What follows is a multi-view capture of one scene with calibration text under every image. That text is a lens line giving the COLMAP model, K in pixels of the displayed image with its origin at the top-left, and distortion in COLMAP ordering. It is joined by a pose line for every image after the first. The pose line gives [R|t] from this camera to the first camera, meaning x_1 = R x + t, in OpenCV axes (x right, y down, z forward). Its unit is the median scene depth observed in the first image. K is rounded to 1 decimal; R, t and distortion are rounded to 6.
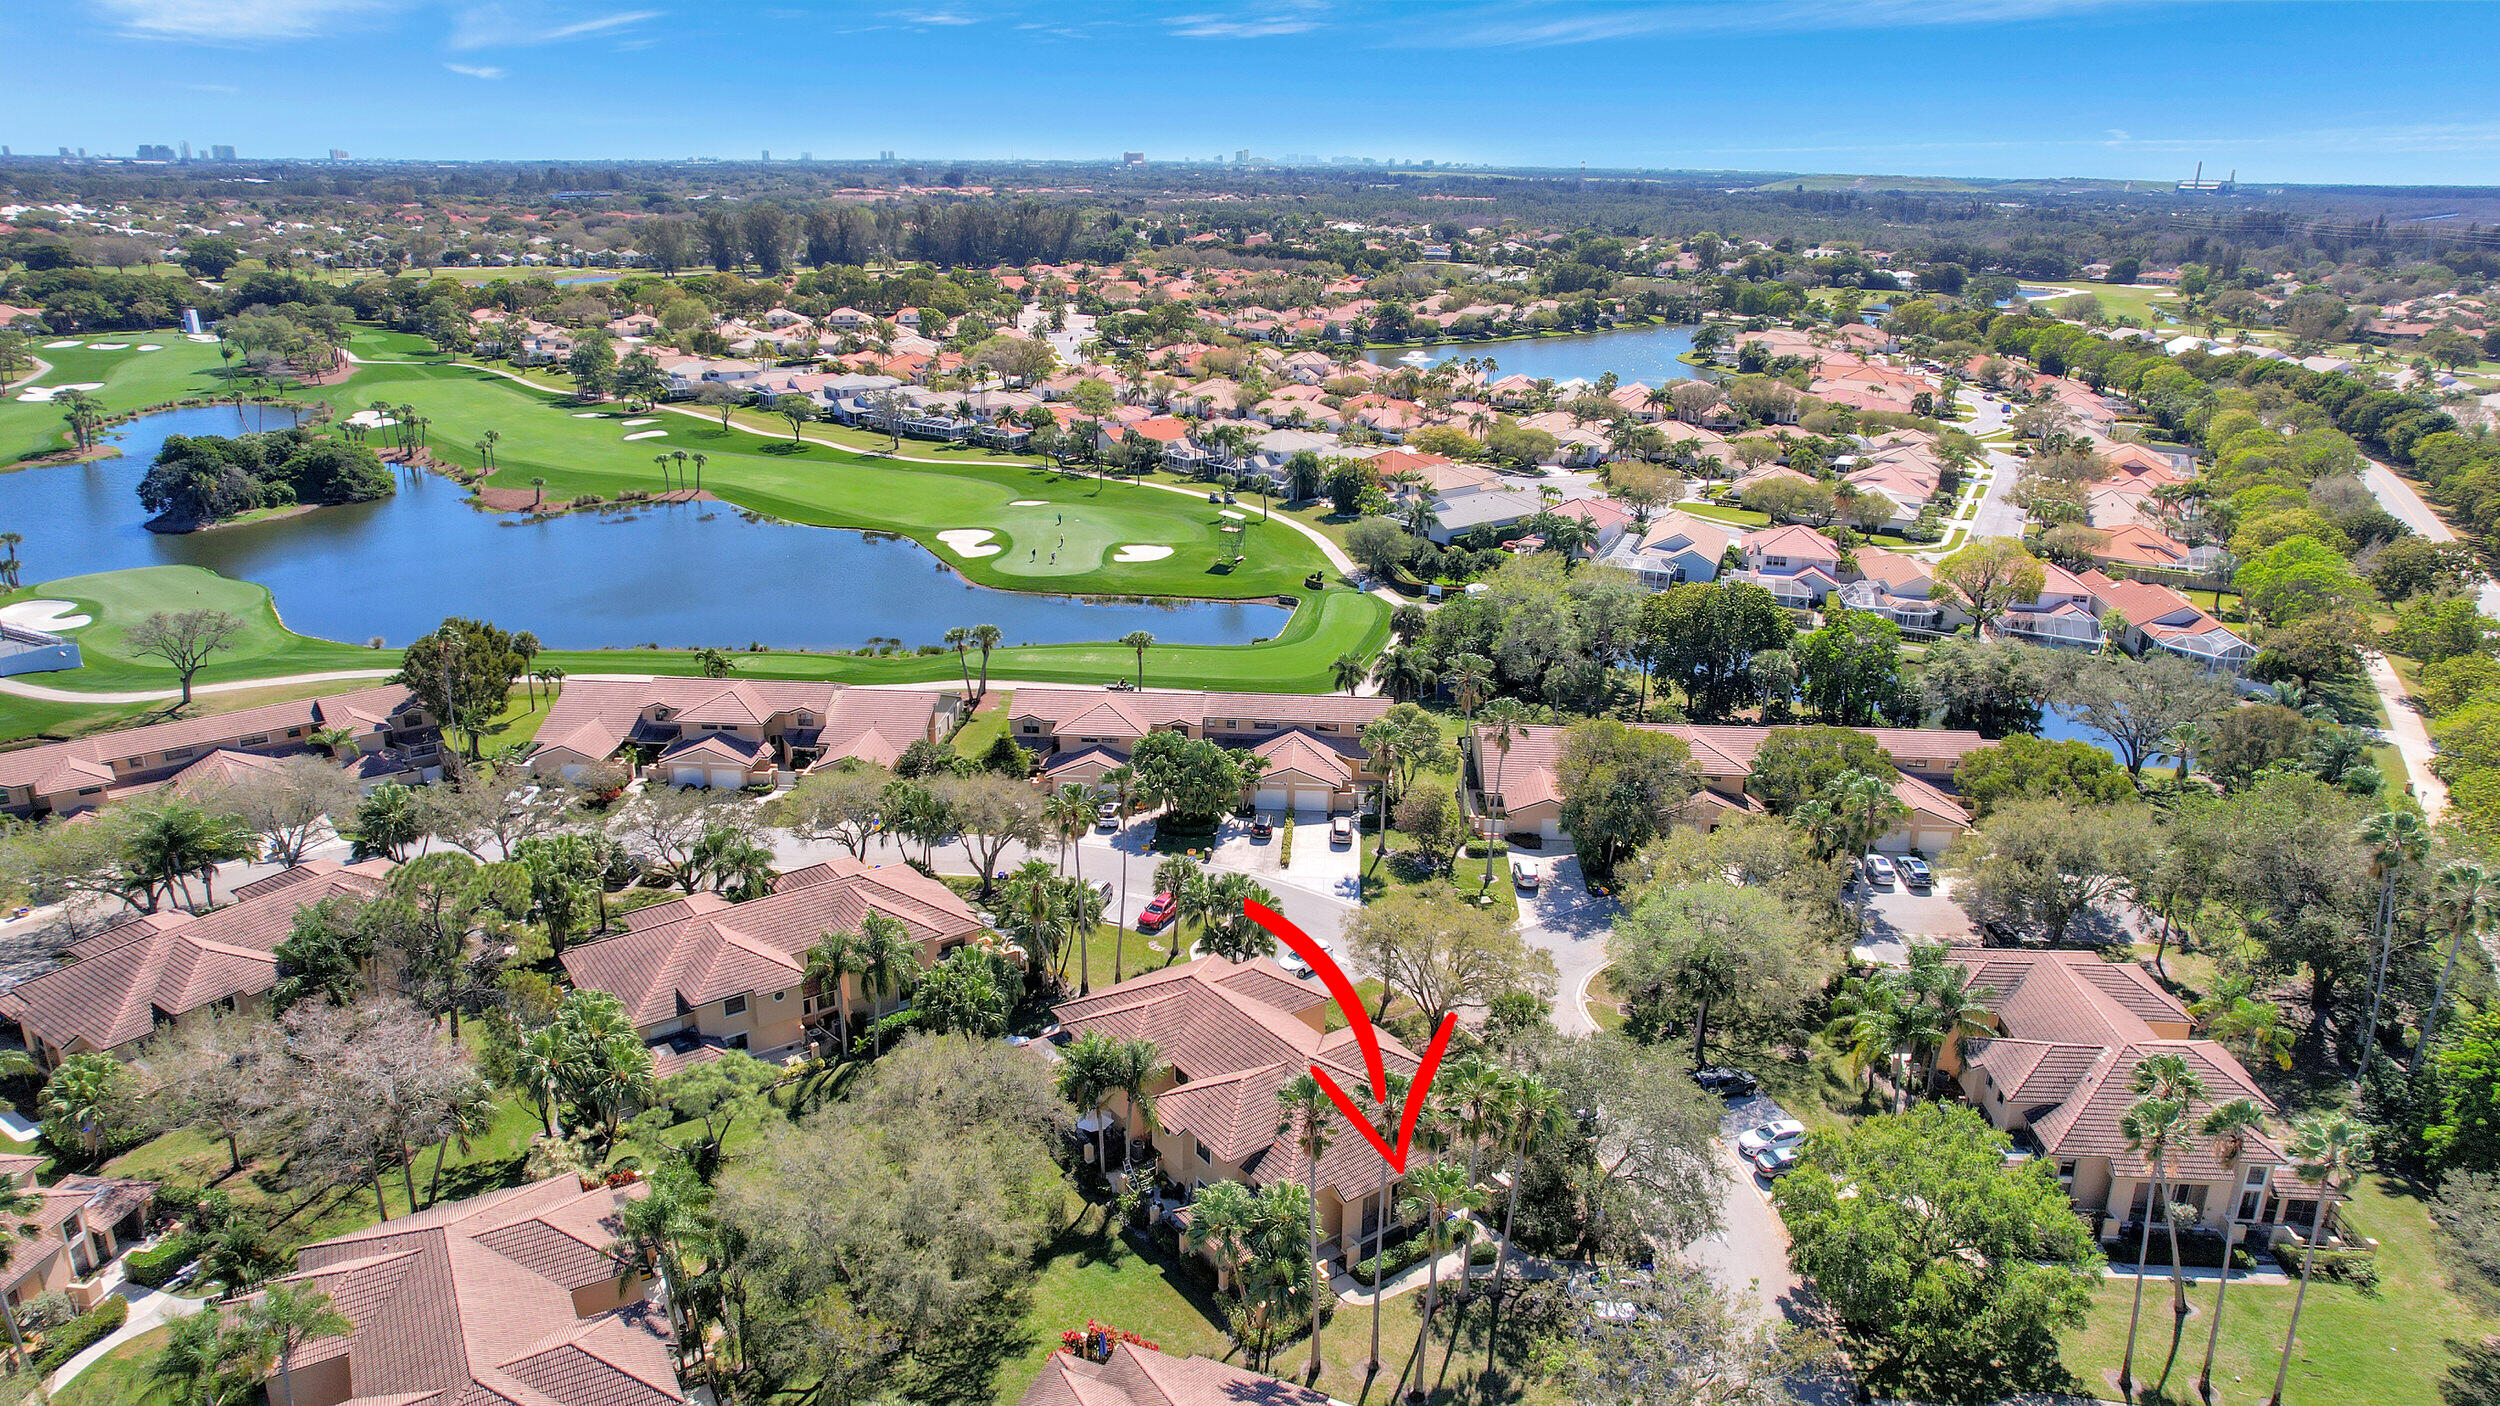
lens RADIAL K [[1594.8, 0, 1239.6], [0, 1594.8, 686.2], [0, 0, 1]] dist [-0.058695, 0.046261]
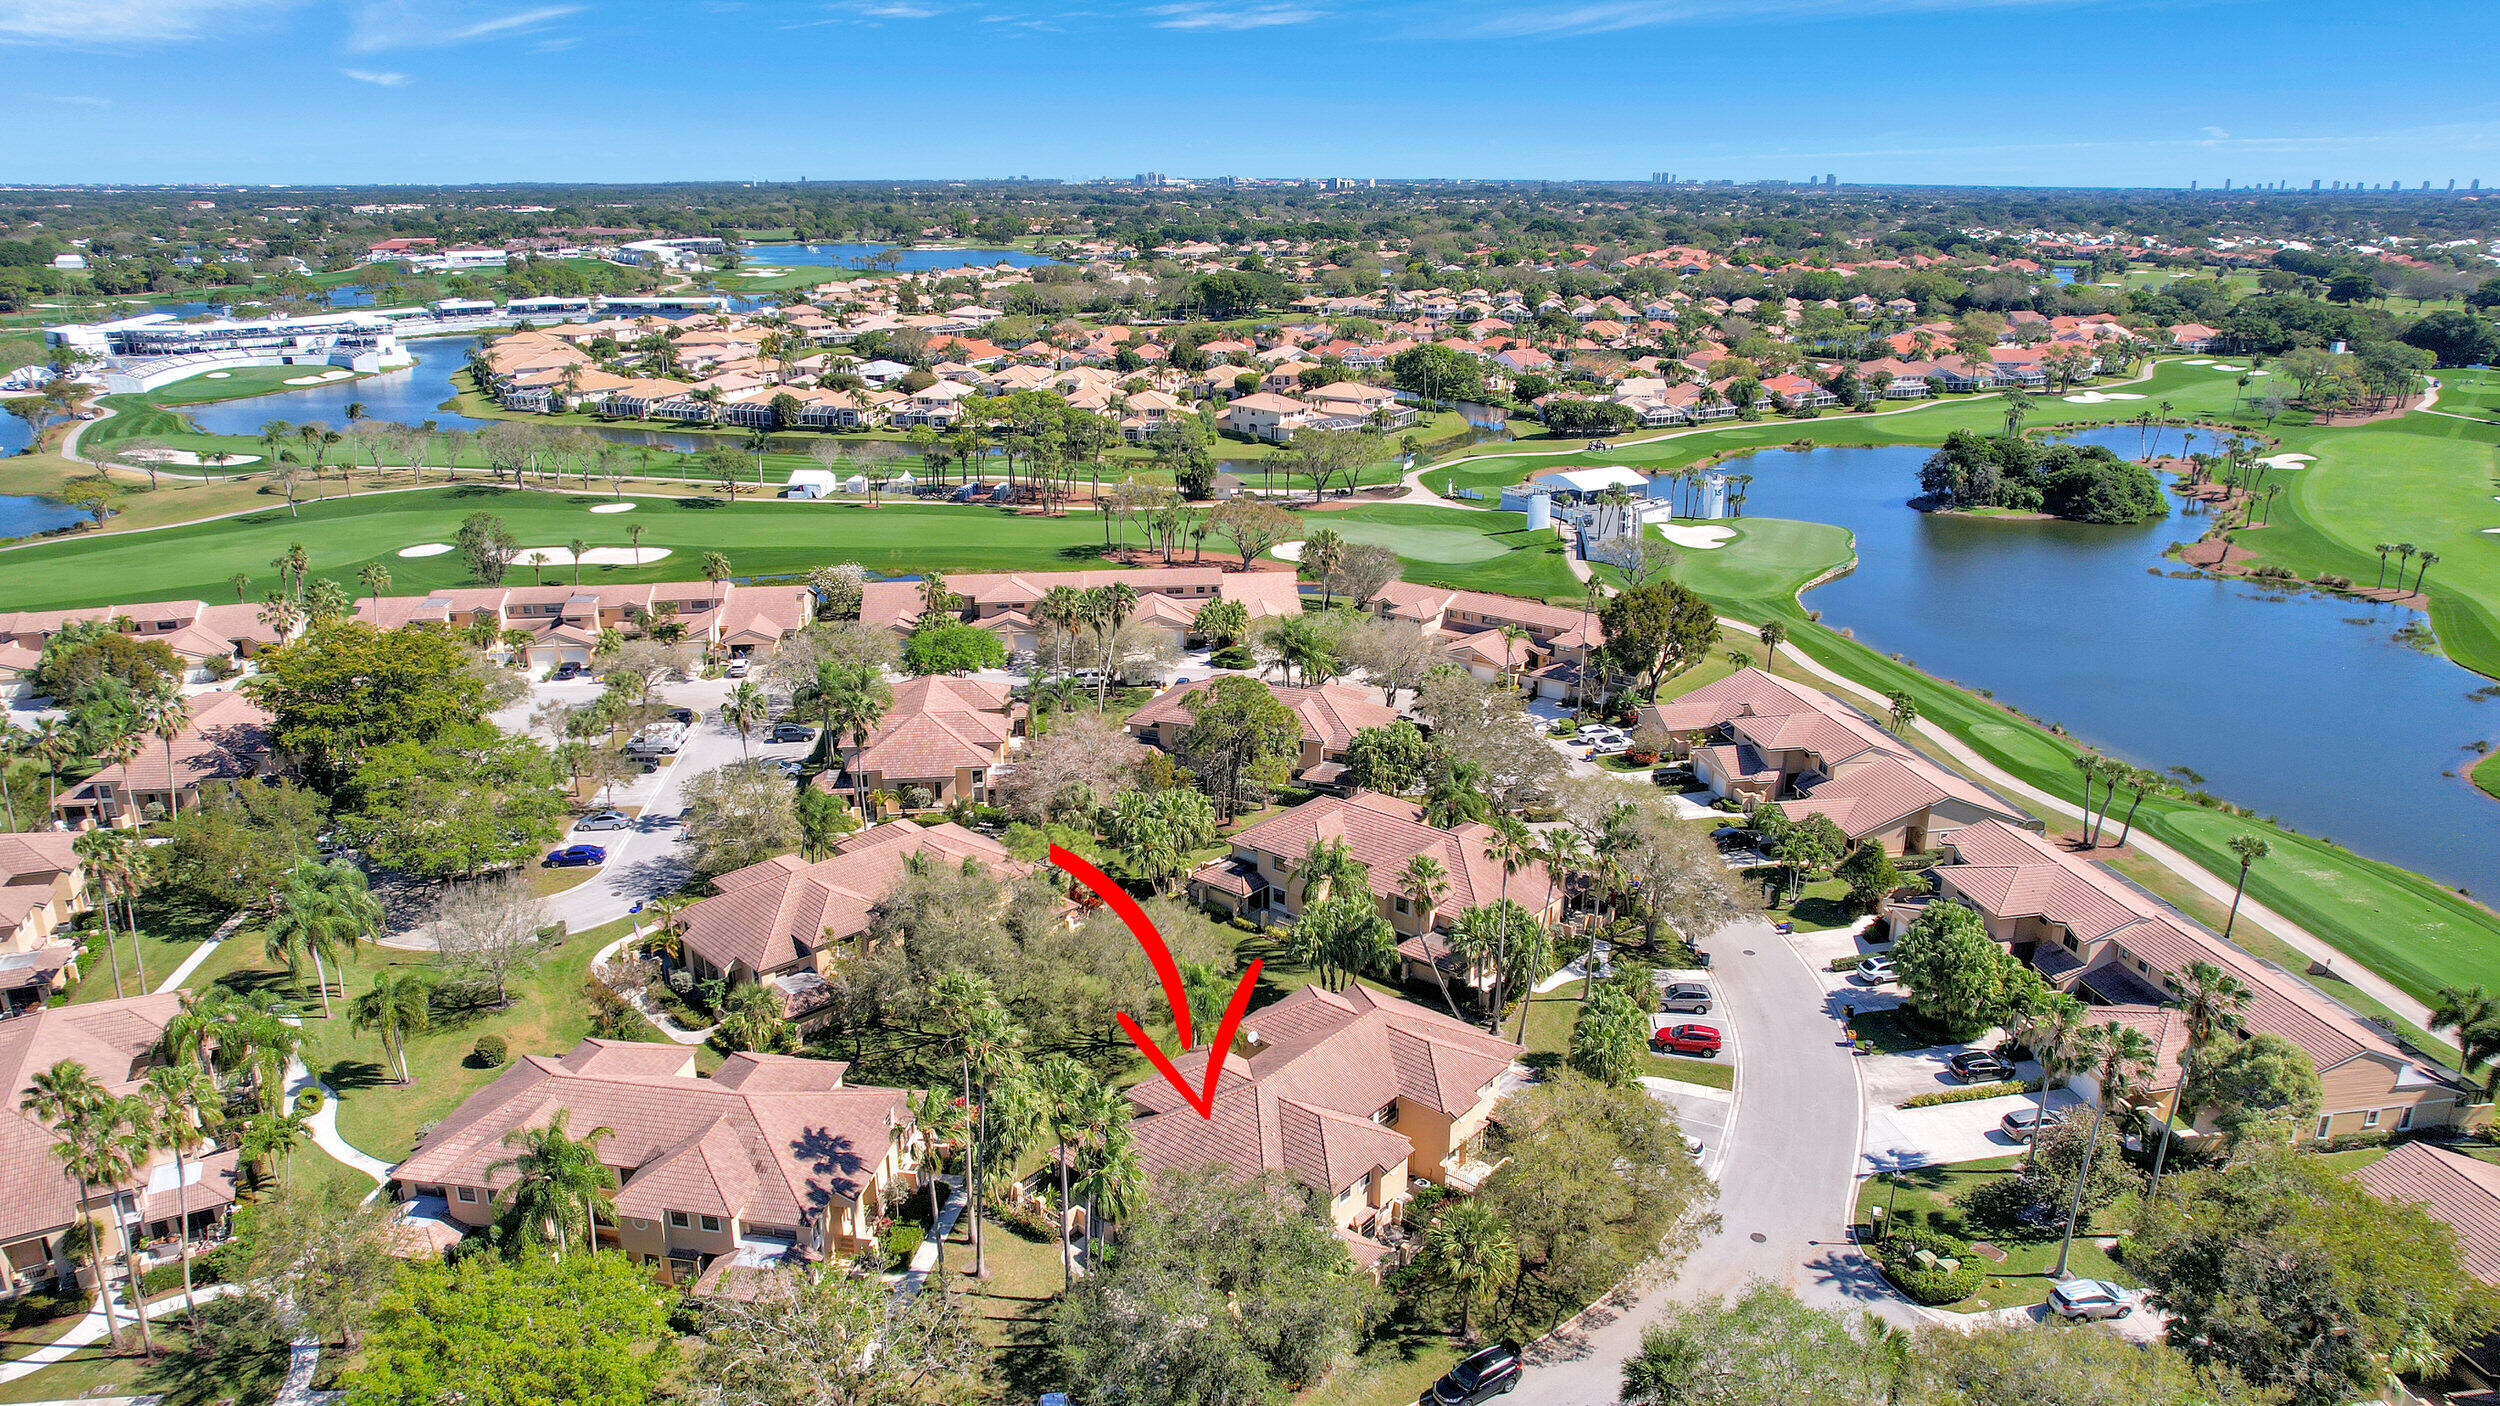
lens RADIAL K [[1594.8, 0, 1269.7], [0, 1594.8, 714.4], [0, 0, 1]] dist [-0.058695, 0.046261]
pose [[0.252738, 0.304728, -0.918294, 0.213882], [-0.307312, 0.925242, 0.222454, -0.049443], [0.917433, 0.225980, 0.327490, 0.153031]]
